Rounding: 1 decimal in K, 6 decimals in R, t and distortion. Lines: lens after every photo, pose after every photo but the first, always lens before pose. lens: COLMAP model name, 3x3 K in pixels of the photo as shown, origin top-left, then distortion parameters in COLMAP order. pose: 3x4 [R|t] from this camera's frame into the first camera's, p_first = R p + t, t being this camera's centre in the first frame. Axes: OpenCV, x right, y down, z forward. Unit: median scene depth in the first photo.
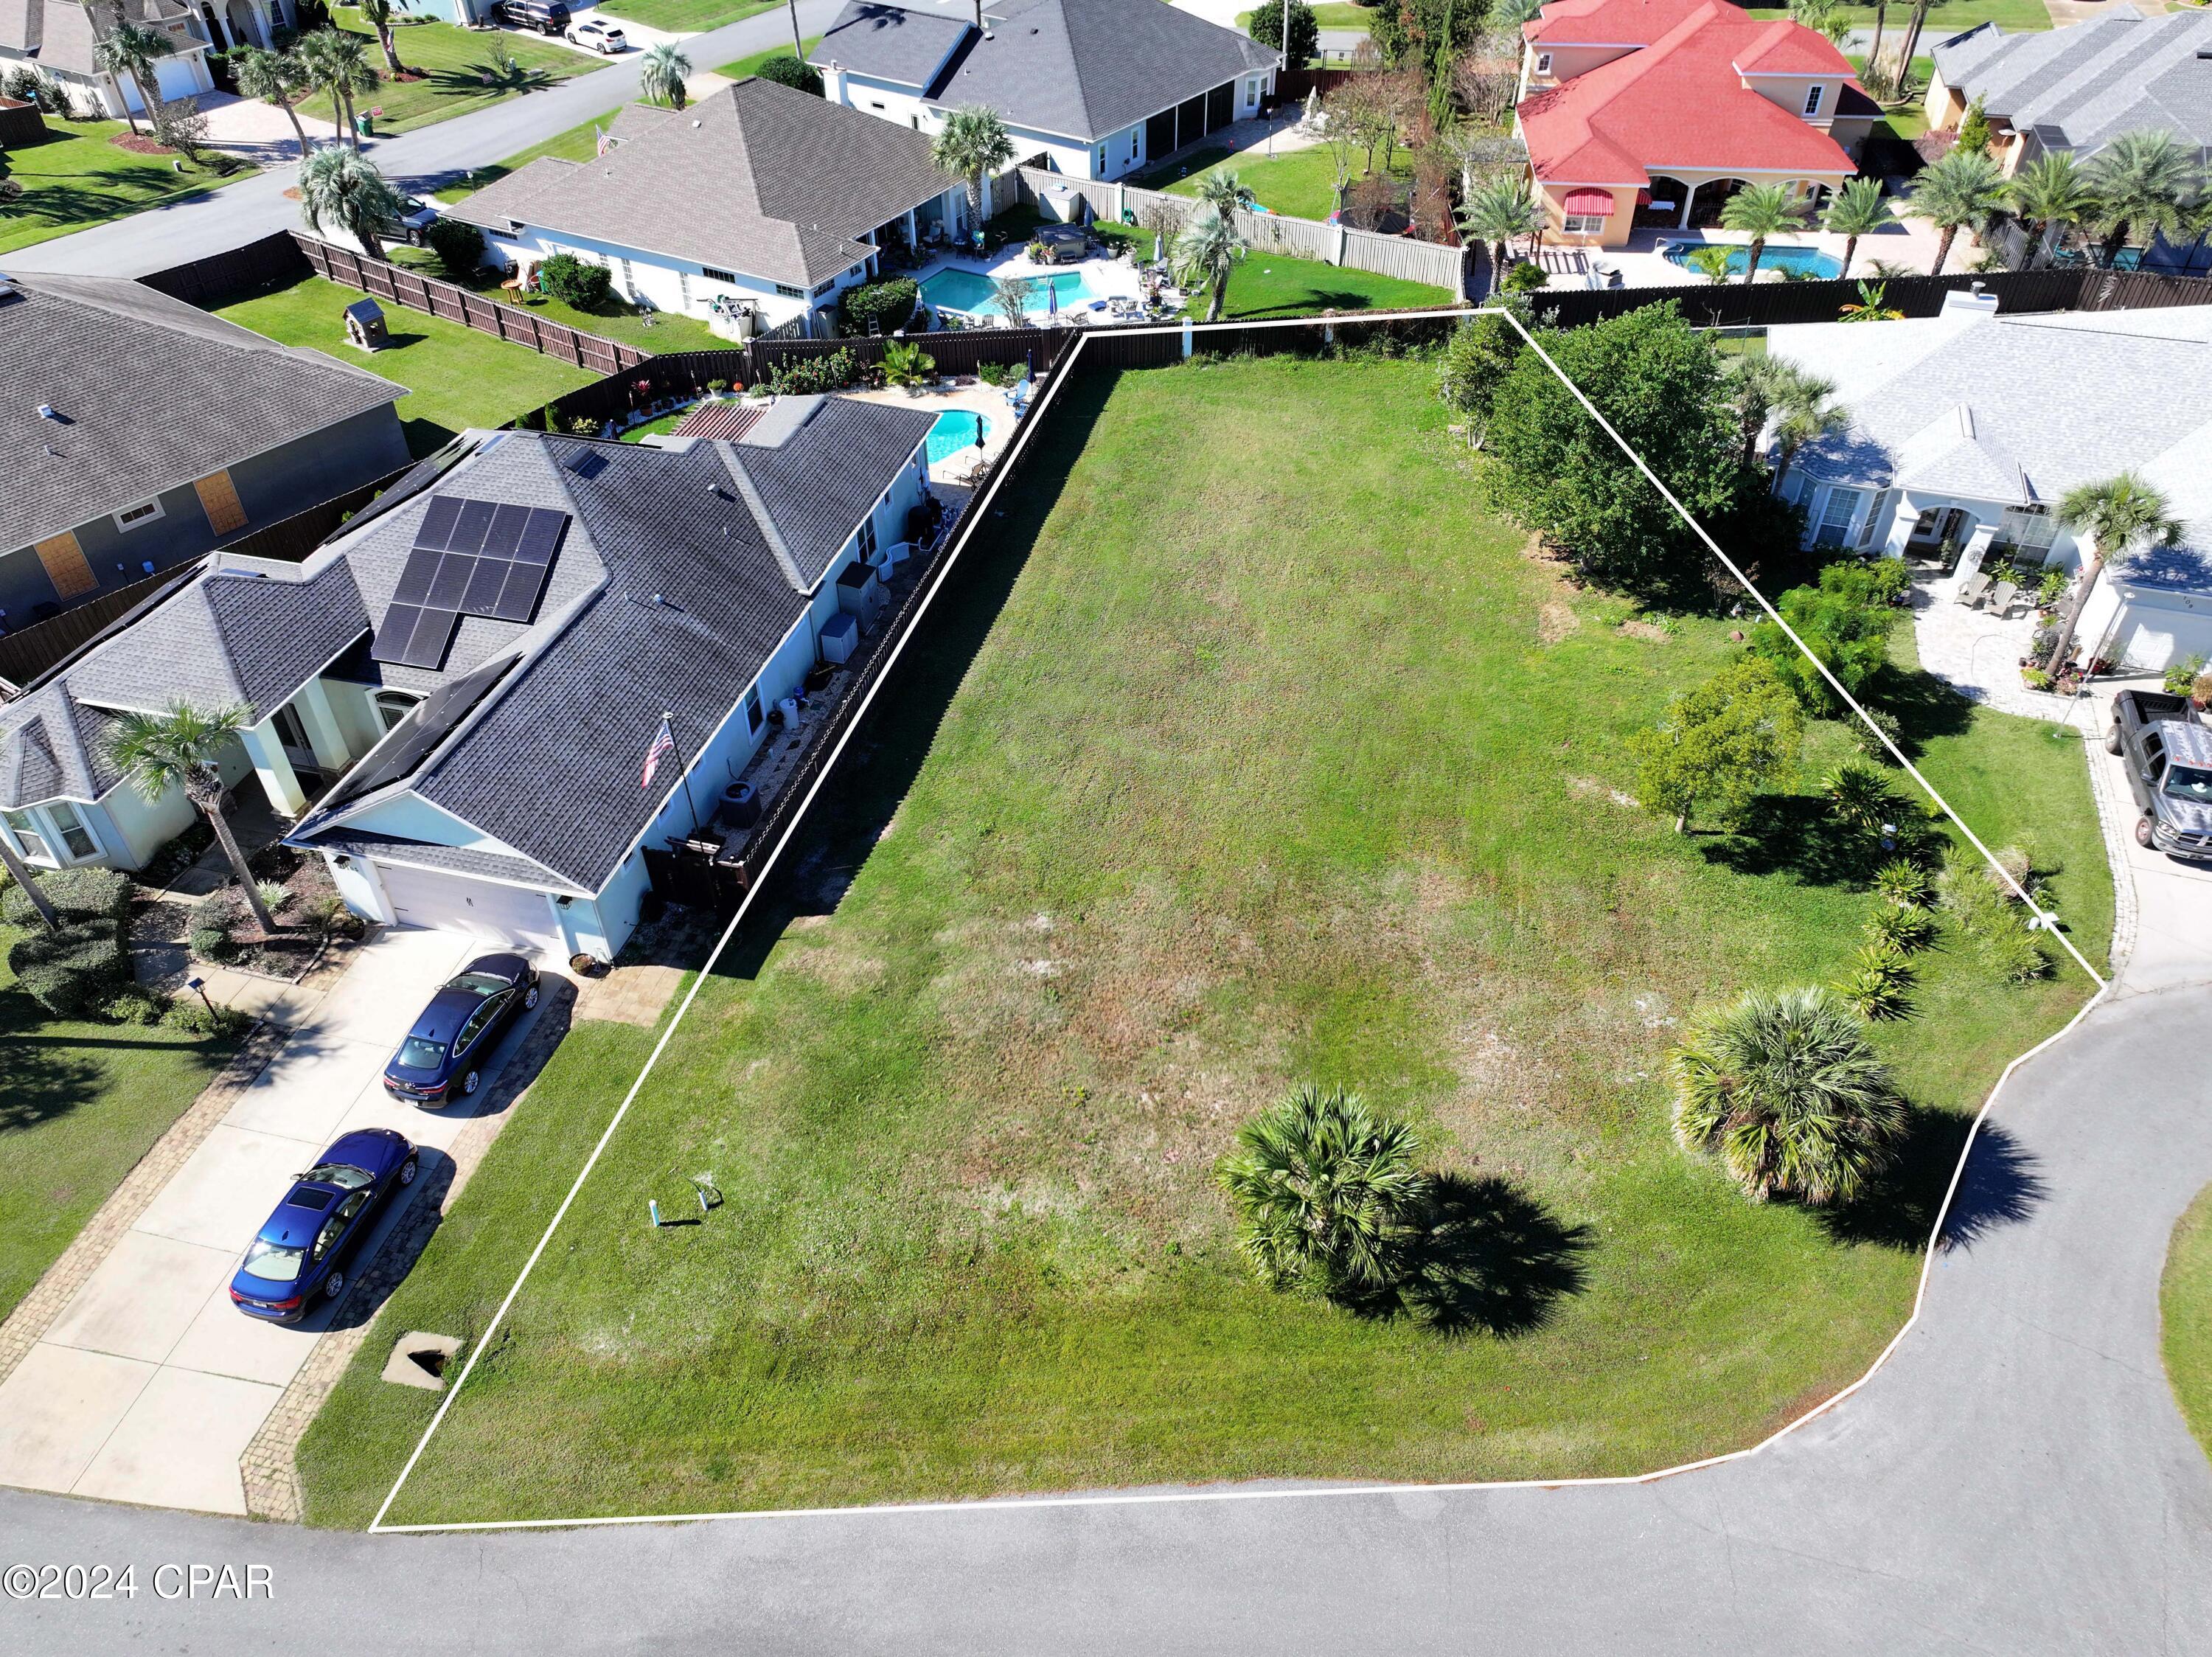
lens RADIAL K [[1560.1, 0, 1108.5], [0, 1560.1, 817.8], [0, 0, 1]] dist [-0.003015, 0.017618]
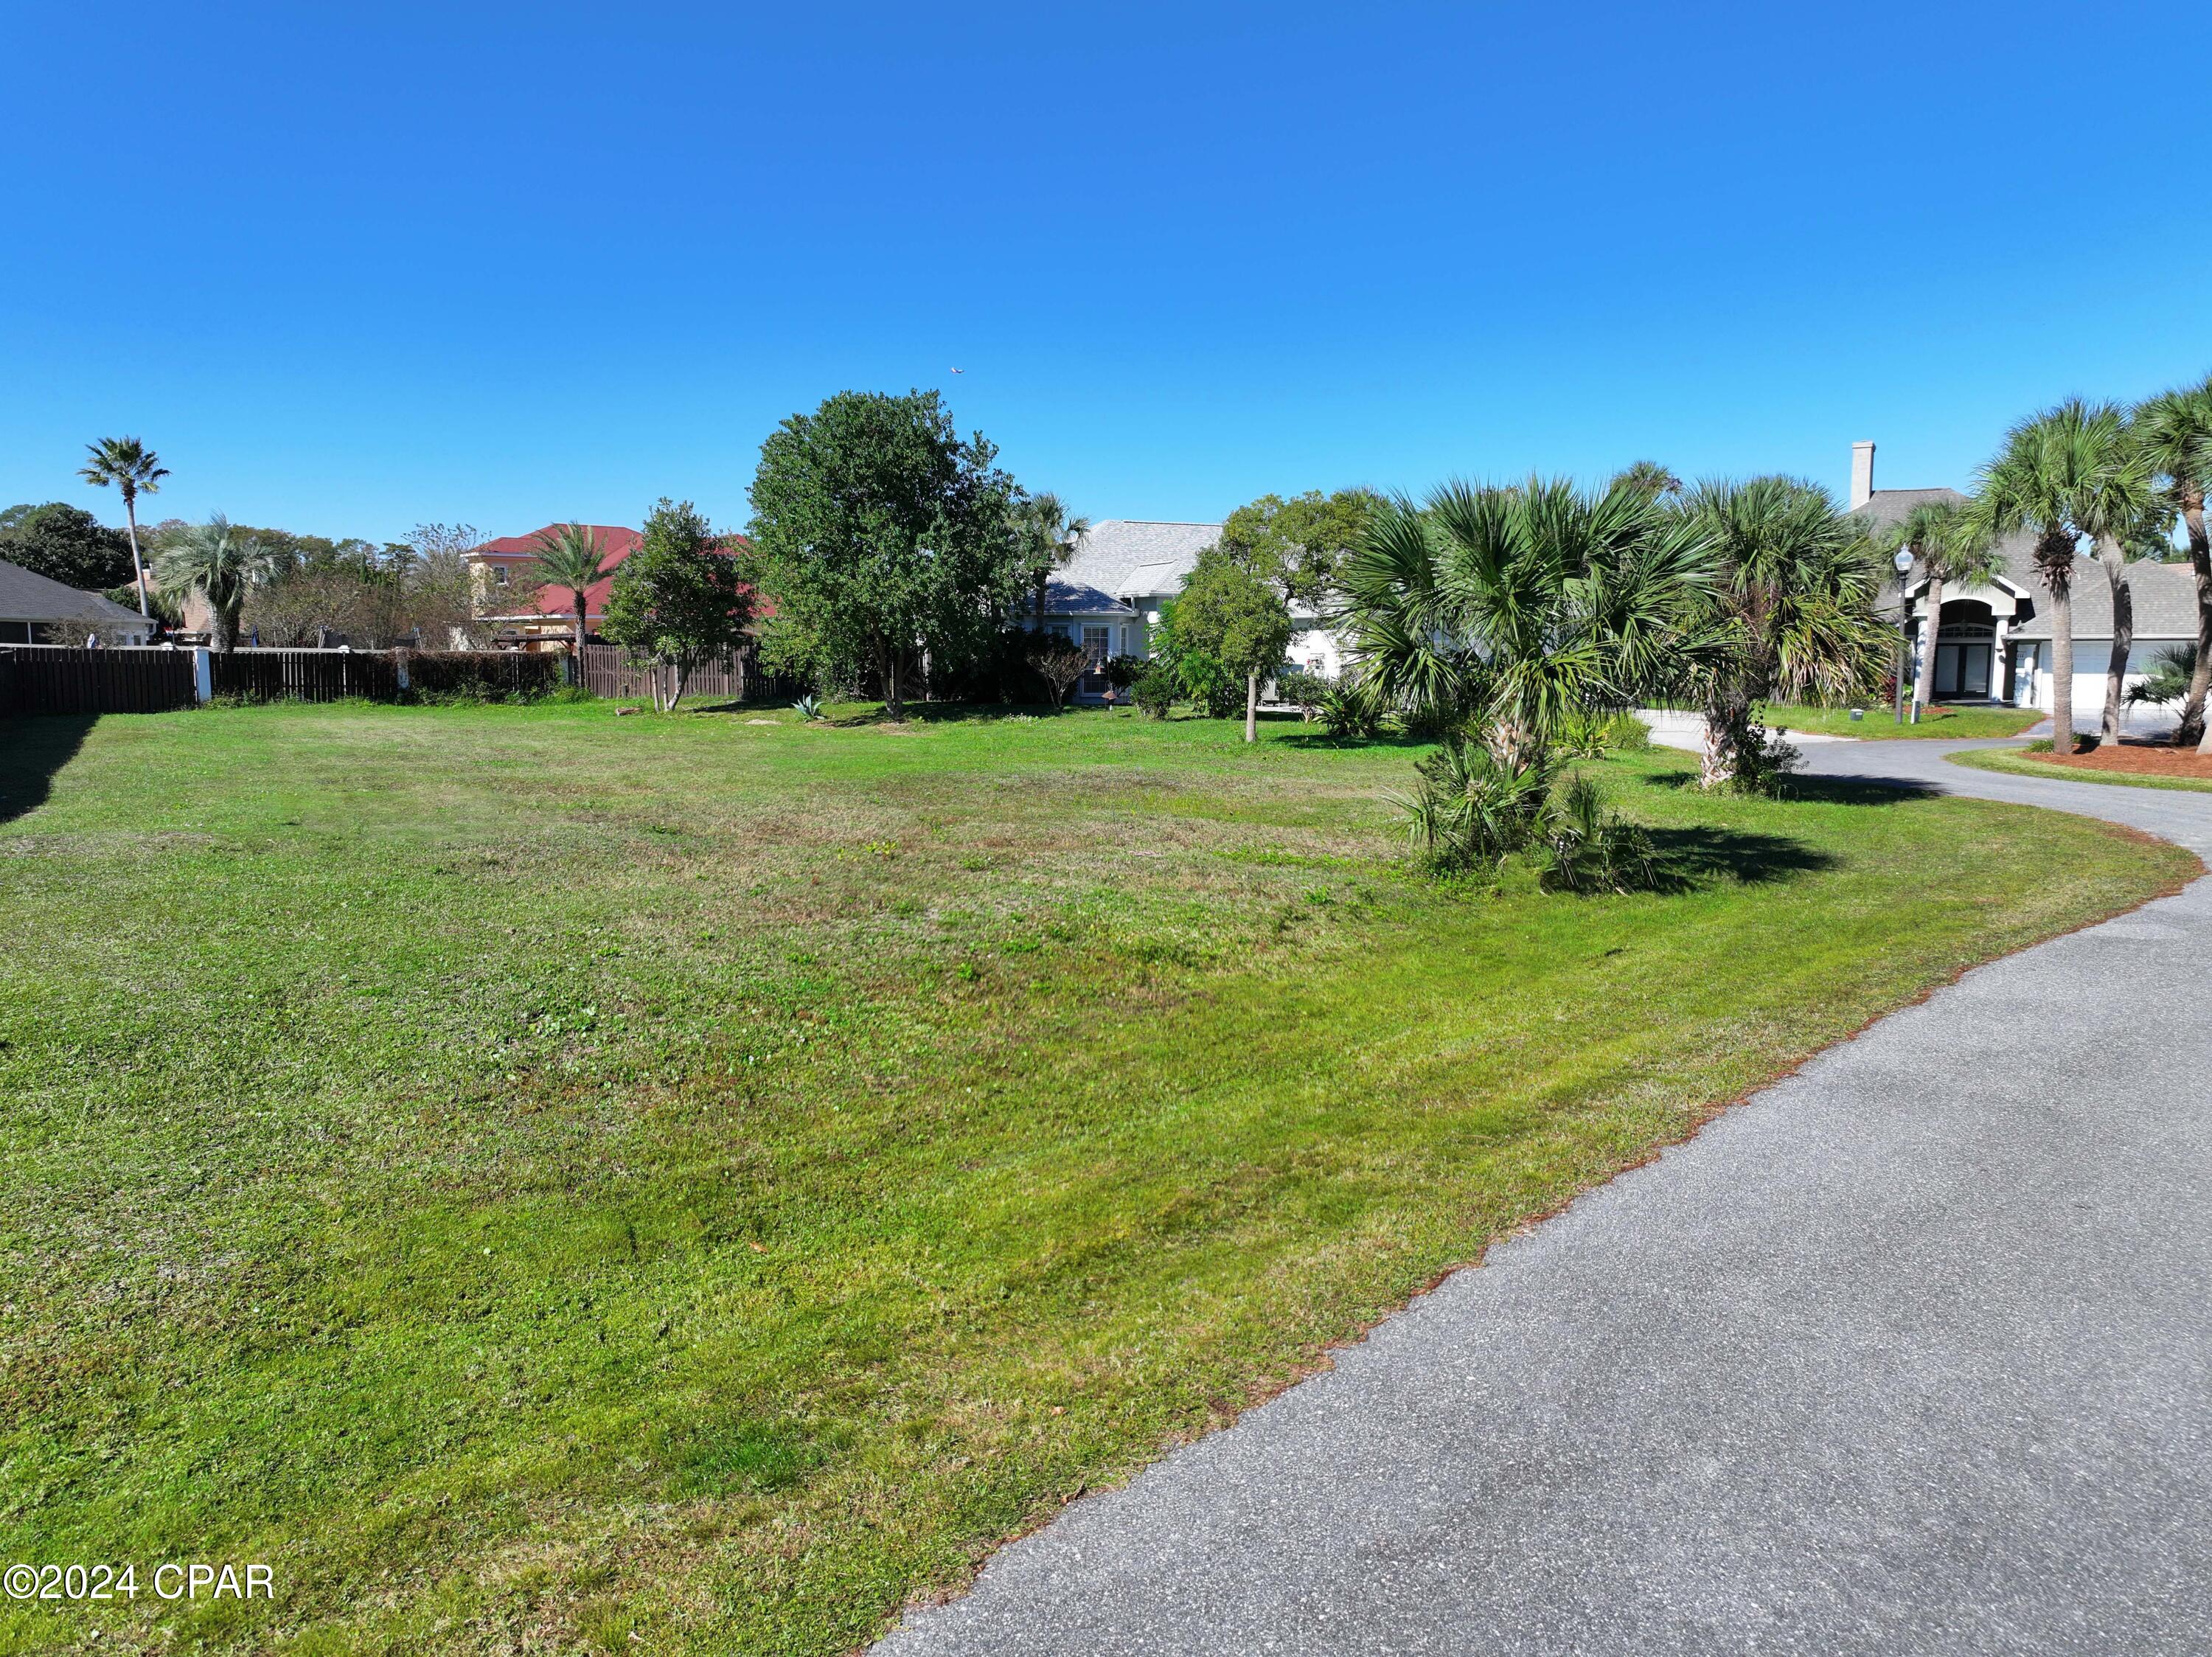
lens RADIAL K [[1560.1, 0, 1113.6], [0, 1560.1, 831.2], [0, 0, 1]] dist [-0.003015, 0.017618]
pose [[0.719552, -0.074687, 0.690411, -0.251349], [0.441718, 0.816373, -0.372049, 0.340842], [-0.535846, 0.572675, 0.620413, 0.640941]]
